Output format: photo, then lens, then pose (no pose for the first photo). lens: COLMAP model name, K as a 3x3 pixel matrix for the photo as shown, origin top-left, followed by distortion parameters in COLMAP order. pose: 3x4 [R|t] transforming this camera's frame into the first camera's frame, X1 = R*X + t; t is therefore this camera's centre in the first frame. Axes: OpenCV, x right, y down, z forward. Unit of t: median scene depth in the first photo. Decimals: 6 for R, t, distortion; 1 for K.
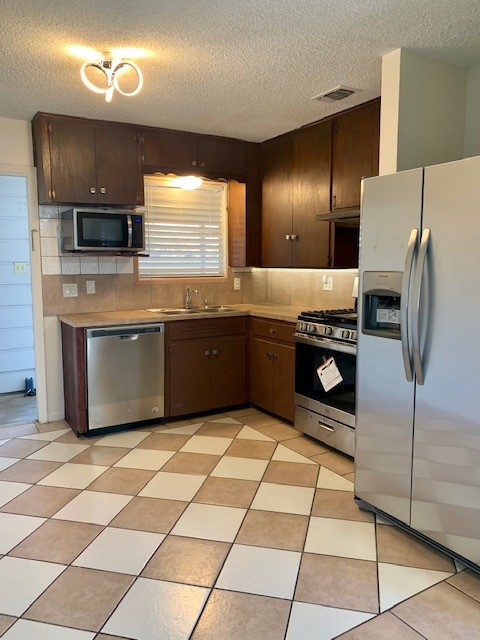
lens RADIAL K [[482.4, 0, 240.0], [0, 482.4, 320.0], [0, 0, 1]] dist [0.042959, -0.007690]
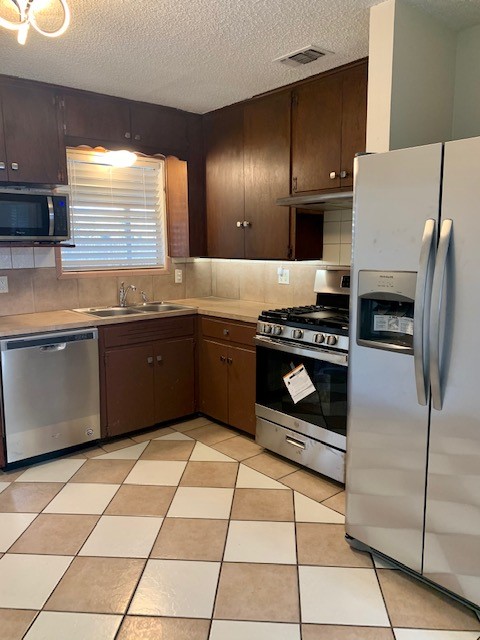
lens RADIAL K [[493.4, 0, 240.0], [0, 493.4, 320.0], [0, 0, 1]] dist [0.021246, -0.002500]
pose [[0.987818, -0.028173, 0.153041, -0.046421], [0.023413, 0.999187, 0.032813, -0.029824], [-0.153841, -0.028830, 0.987675, 0.125054]]
